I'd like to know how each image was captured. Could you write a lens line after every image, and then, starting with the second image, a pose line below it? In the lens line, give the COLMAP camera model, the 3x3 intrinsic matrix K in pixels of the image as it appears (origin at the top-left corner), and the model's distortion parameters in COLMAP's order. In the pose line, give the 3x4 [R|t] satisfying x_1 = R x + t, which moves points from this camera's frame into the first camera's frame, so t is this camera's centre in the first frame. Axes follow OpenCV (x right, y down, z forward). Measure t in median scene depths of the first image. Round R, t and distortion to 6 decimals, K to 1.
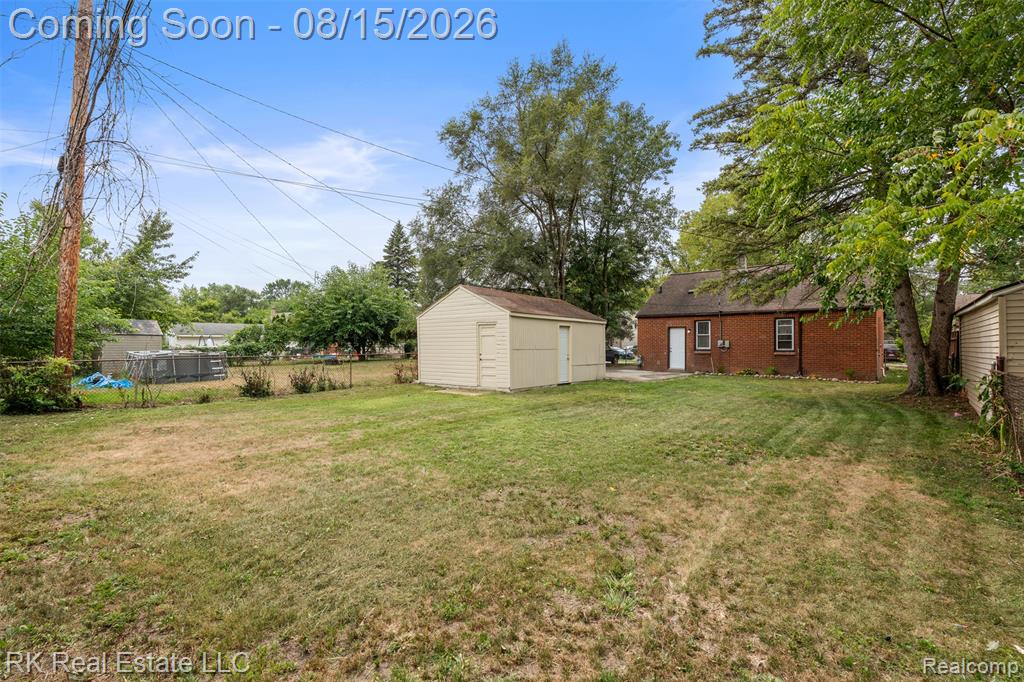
lens RADIAL K [[464.2, 0, 512.0], [0, 464.2, 341.0], [0, 0, 1]] dist [0.000139, 0.000085]
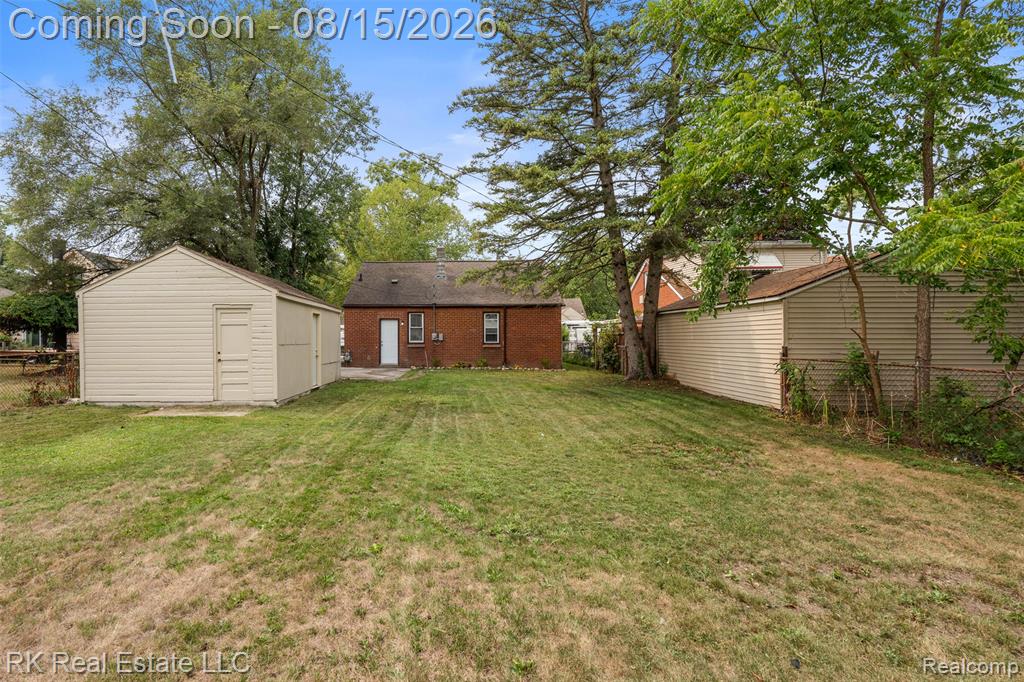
lens RADIAL K [[492.8, 0, 442.8], [0, 492.8, 337.6], [0, 0, 1]] dist [-0.004385, -0.000413]
pose [[0.795378, -0.001435, 0.606112, -0.186754], [-0.002703, 0.999979, 0.005914, 0.001559], [-0.606108, -0.006342, 0.795357, 0.189328]]
